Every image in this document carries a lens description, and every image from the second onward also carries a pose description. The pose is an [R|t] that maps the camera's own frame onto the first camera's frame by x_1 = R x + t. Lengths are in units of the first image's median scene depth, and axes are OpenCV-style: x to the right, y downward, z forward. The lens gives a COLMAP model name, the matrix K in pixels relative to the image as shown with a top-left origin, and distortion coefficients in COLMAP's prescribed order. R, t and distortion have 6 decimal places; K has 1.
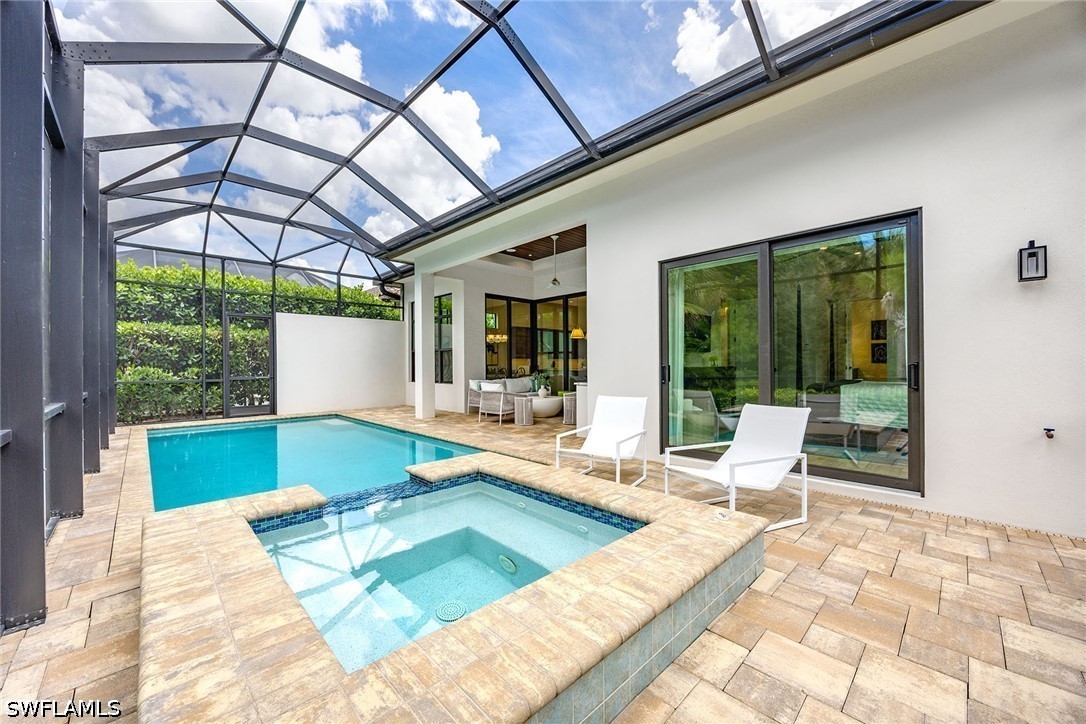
lens RADIAL K [[414.7, 0, 541.7], [0, 414.7, 363.3], [0, 0, 1]] dist [0.000277, 0.000034]
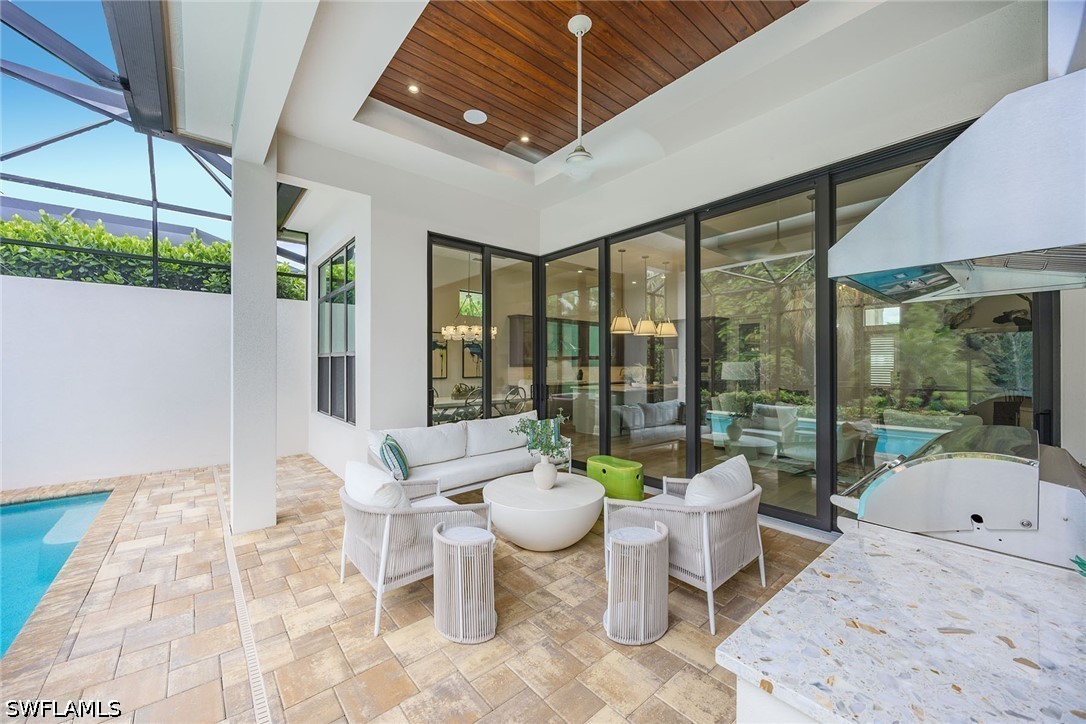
lens RADIAL K [[414.7, 0, 542.2], [0, 414.7, 359.9], [0, 0, 1]] dist [0.000277, 0.000034]
pose [[0.997736, 0.007906, -0.066779, 0.018592], [-0.008320, 0.999948, -0.005930, -0.024238], [0.066729, 0.006472, 0.997750, 0.498548]]
